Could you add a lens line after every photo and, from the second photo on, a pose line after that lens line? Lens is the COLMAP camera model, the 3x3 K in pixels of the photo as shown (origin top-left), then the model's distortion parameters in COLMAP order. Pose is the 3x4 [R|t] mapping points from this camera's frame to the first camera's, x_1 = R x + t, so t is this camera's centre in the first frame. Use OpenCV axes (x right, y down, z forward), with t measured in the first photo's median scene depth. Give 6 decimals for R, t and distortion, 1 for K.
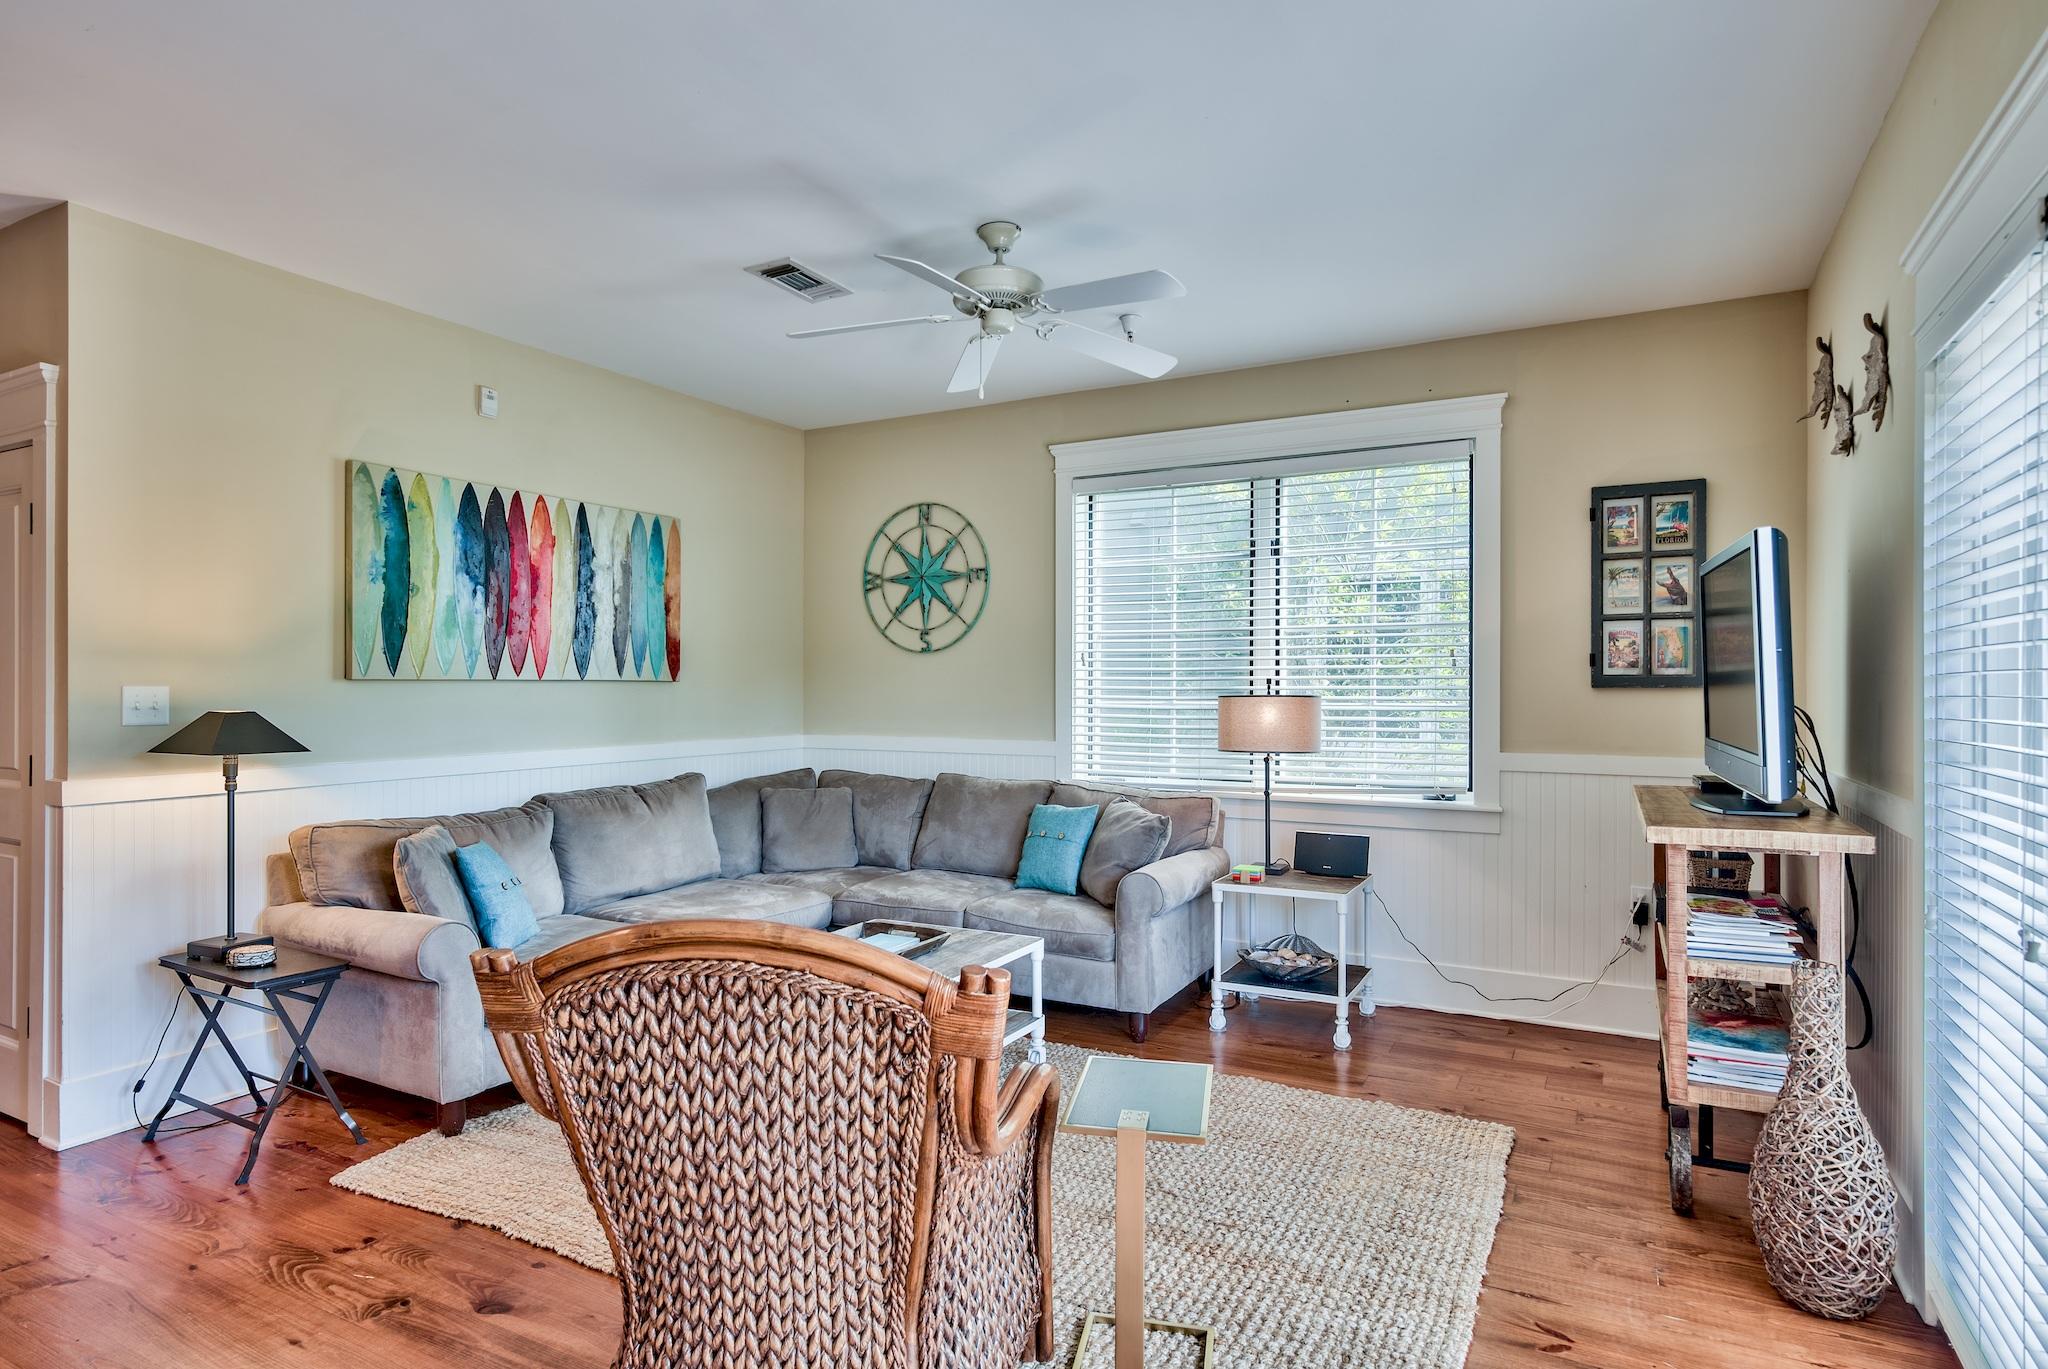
lens RADIAL K [[1128.4, 0, 1024.0], [0, 1128.4, 684.5], [0, 0, 1]] dist [0.025575, 0.000104]
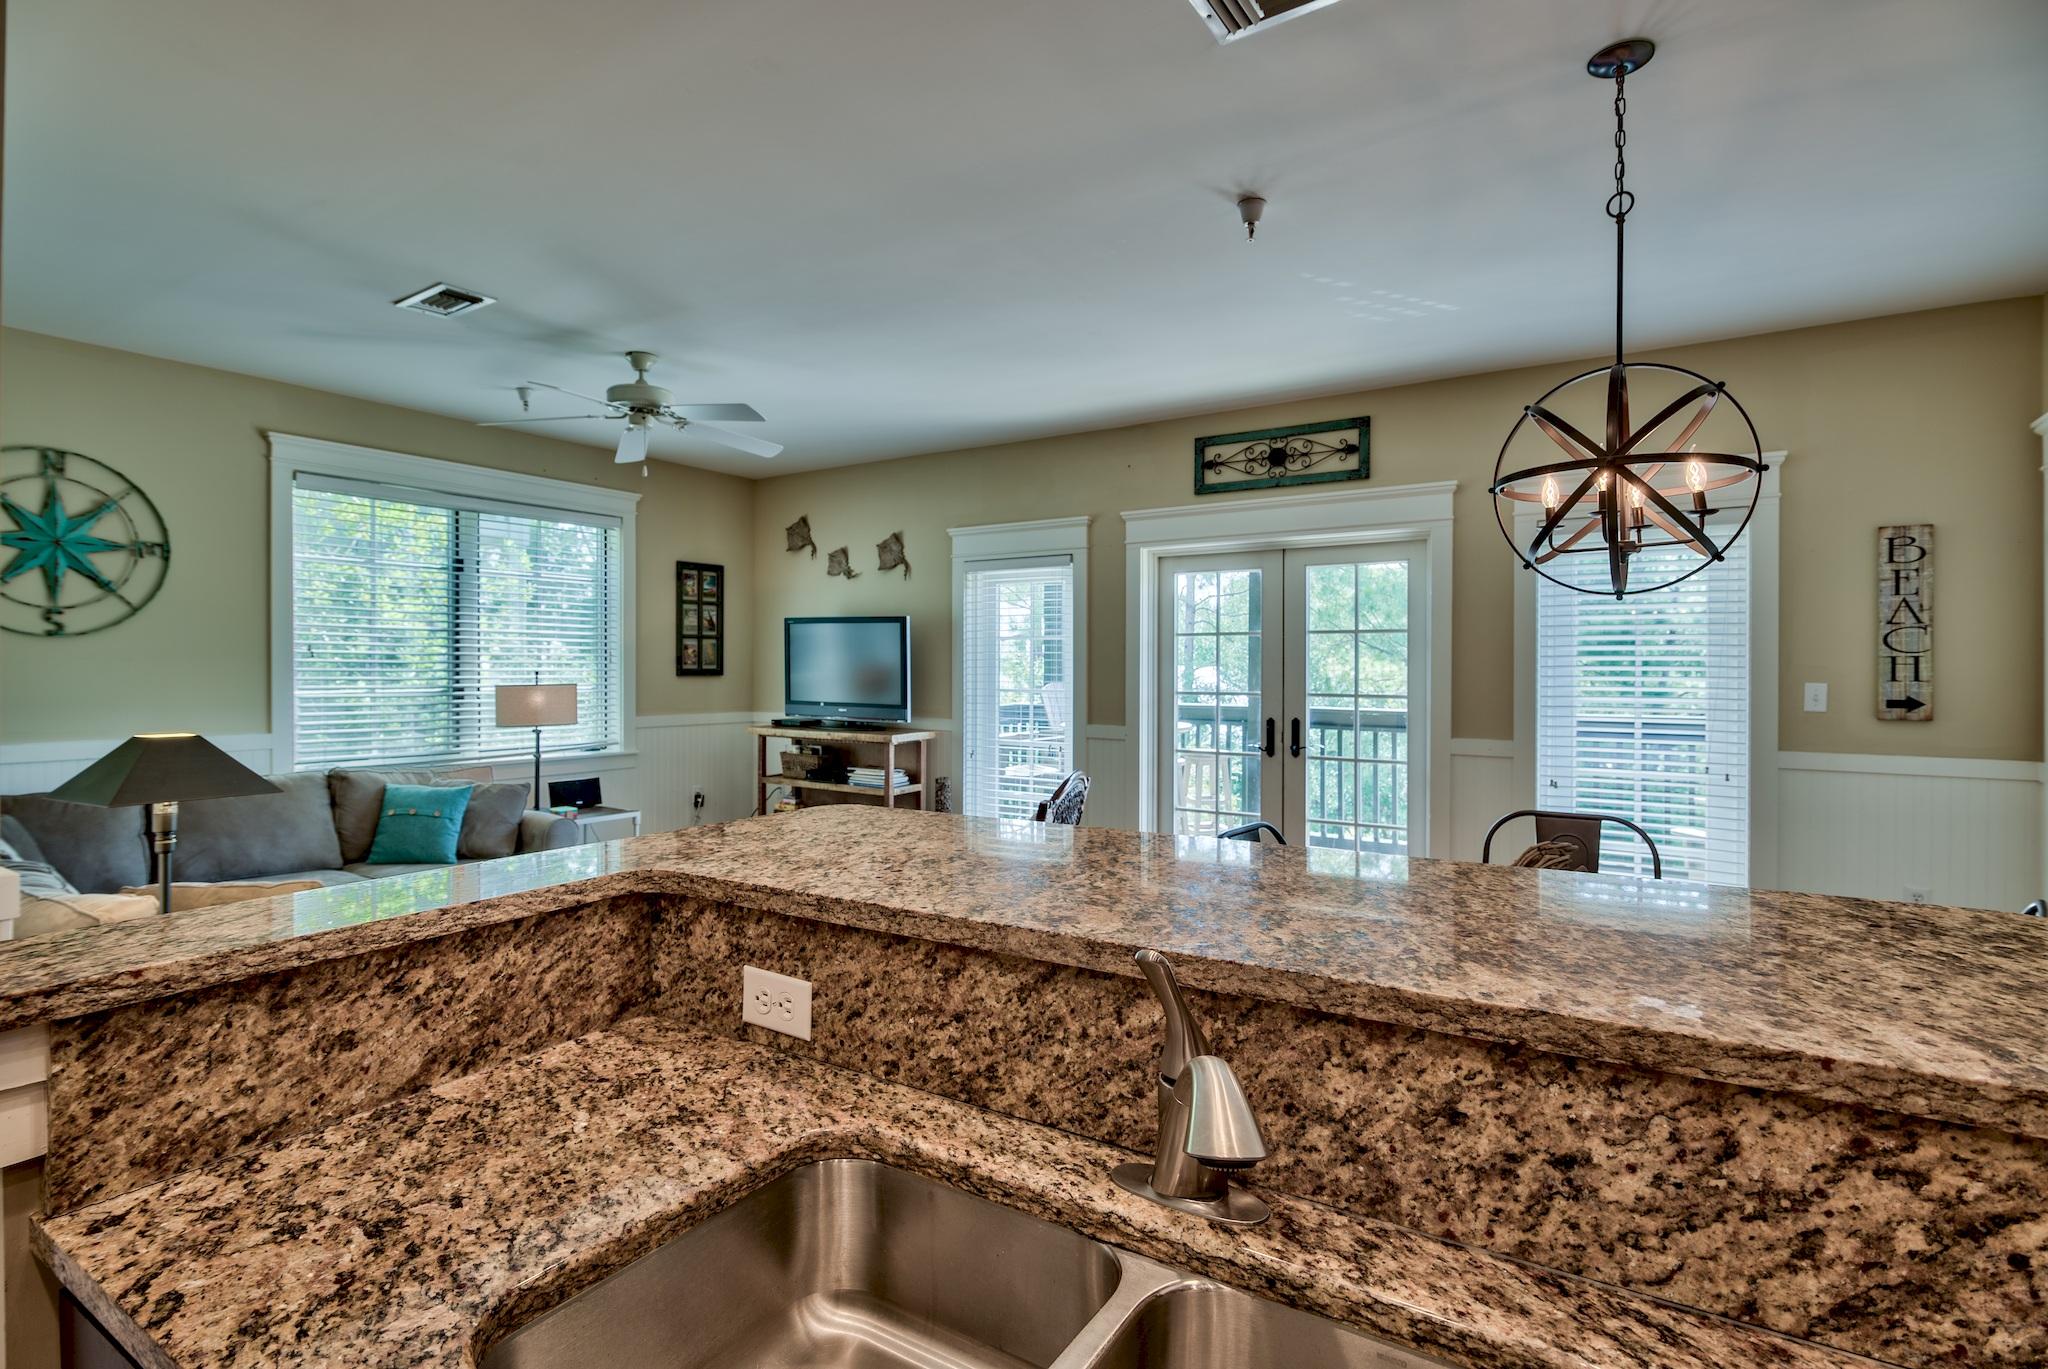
lens RADIAL K [[990.4, 0, 1027.5], [0, 990.4, 677.3], [0, 0, 1]] dist [-0.001385, -0.001291]
pose [[0.084224, -0.010214, 0.996395, -0.822894], [-0.006687, 0.999919, 0.010815, -0.013139], [-0.996424, -0.007574, 0.084149, 0.291802]]
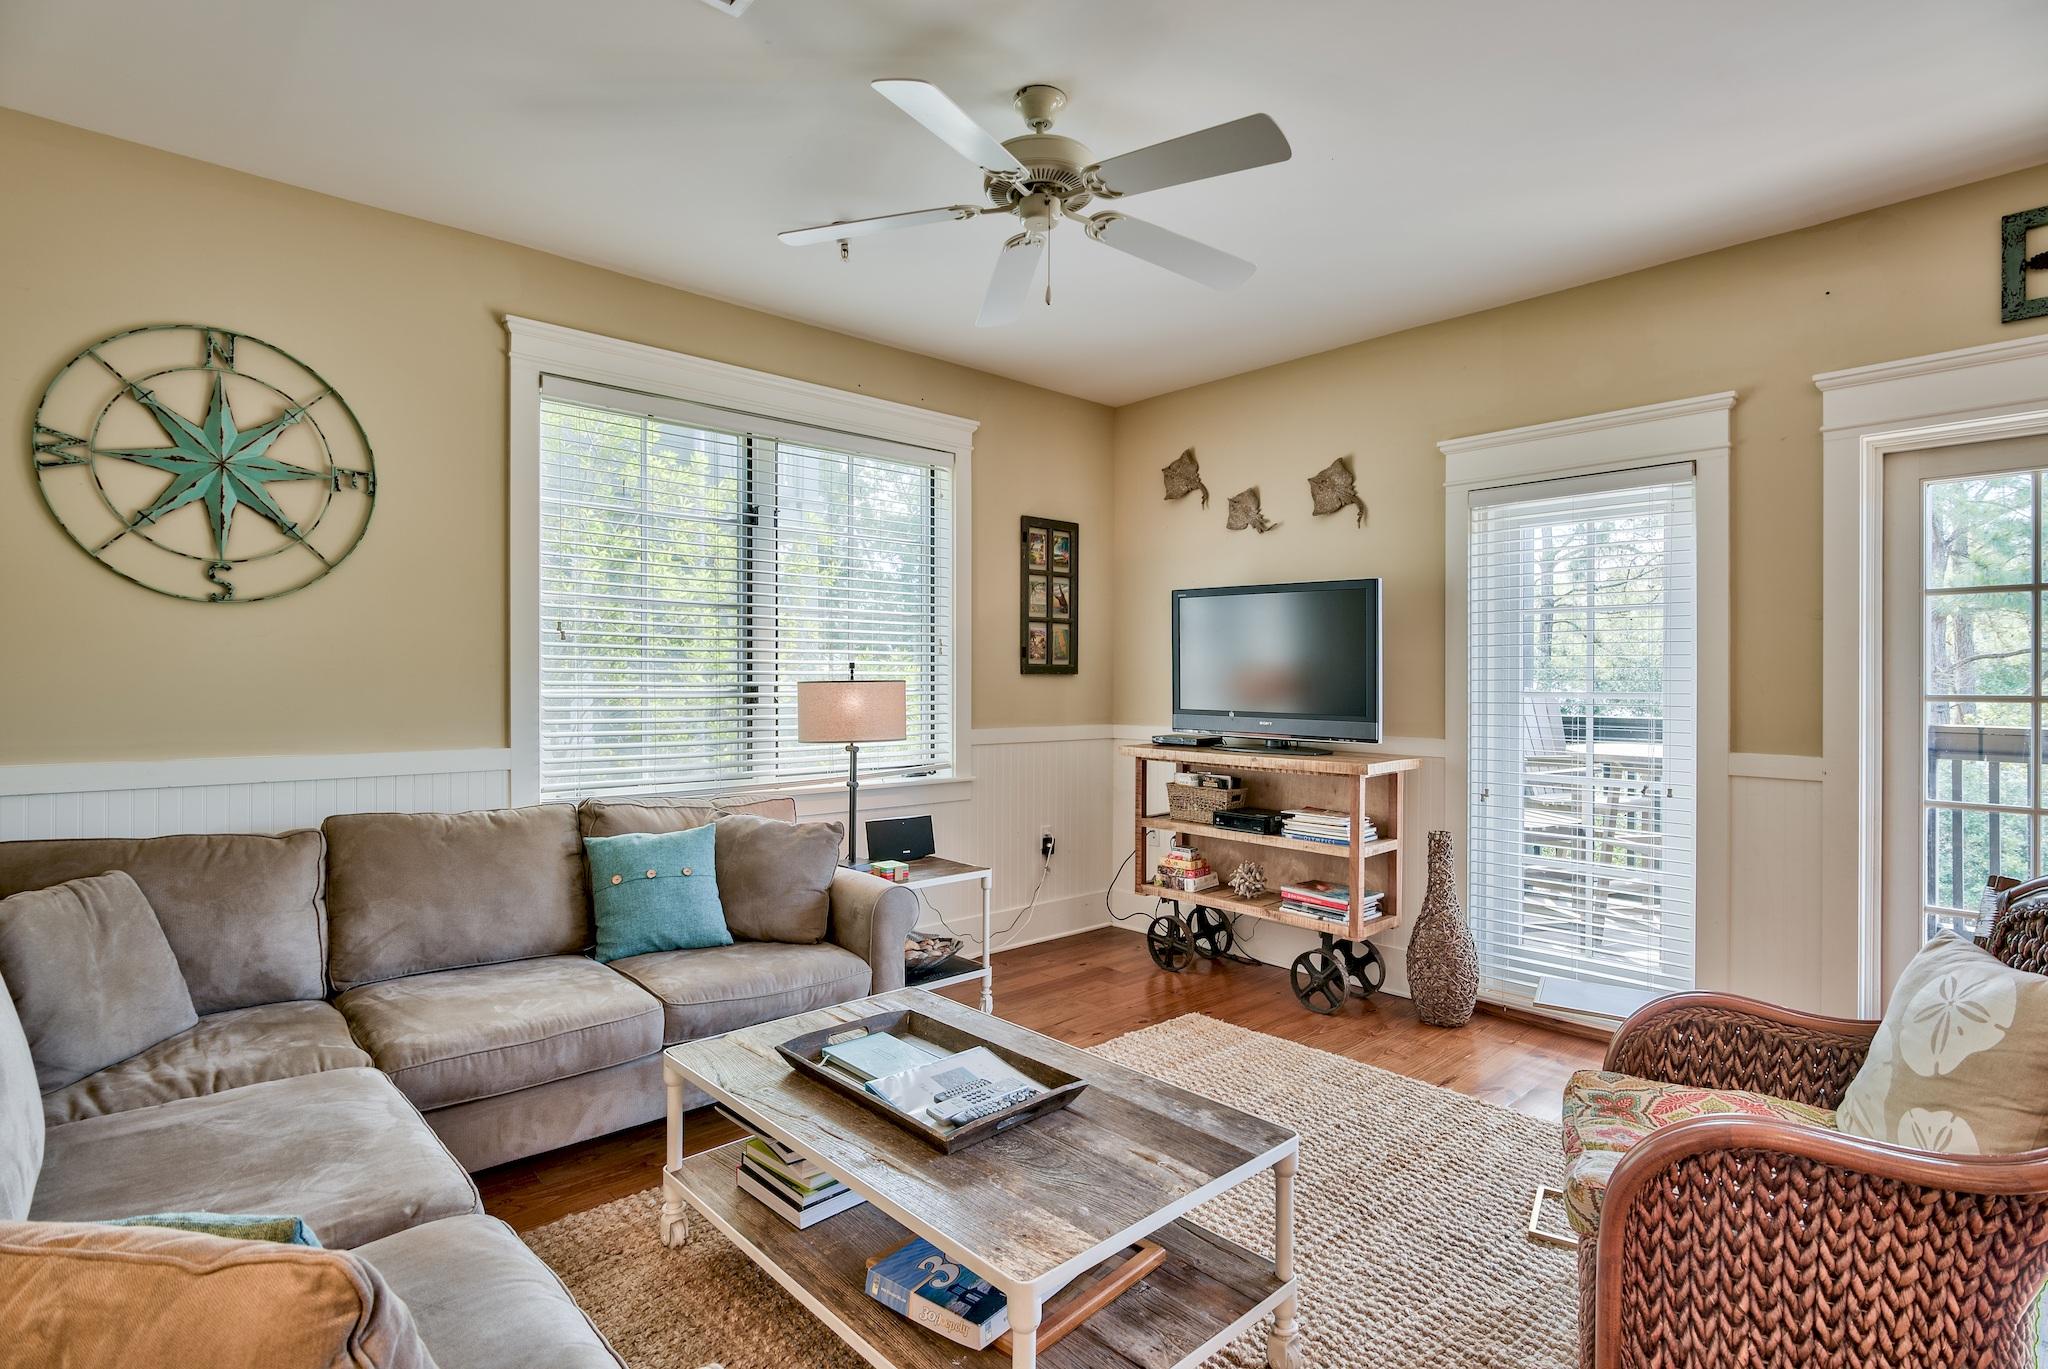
lens RADIAL K [[1014.4, 0, 1034.8], [0, 1014.4, 686.2], [0, 0, 1]] dist [-0.004239, -0.001320]
pose [[0.324978, -0.003887, 0.945713, -0.478989], [-0.005619, 0.999966, 0.006041, 0.007791], [-0.945705, -0.007277, 0.324945, 0.531739]]
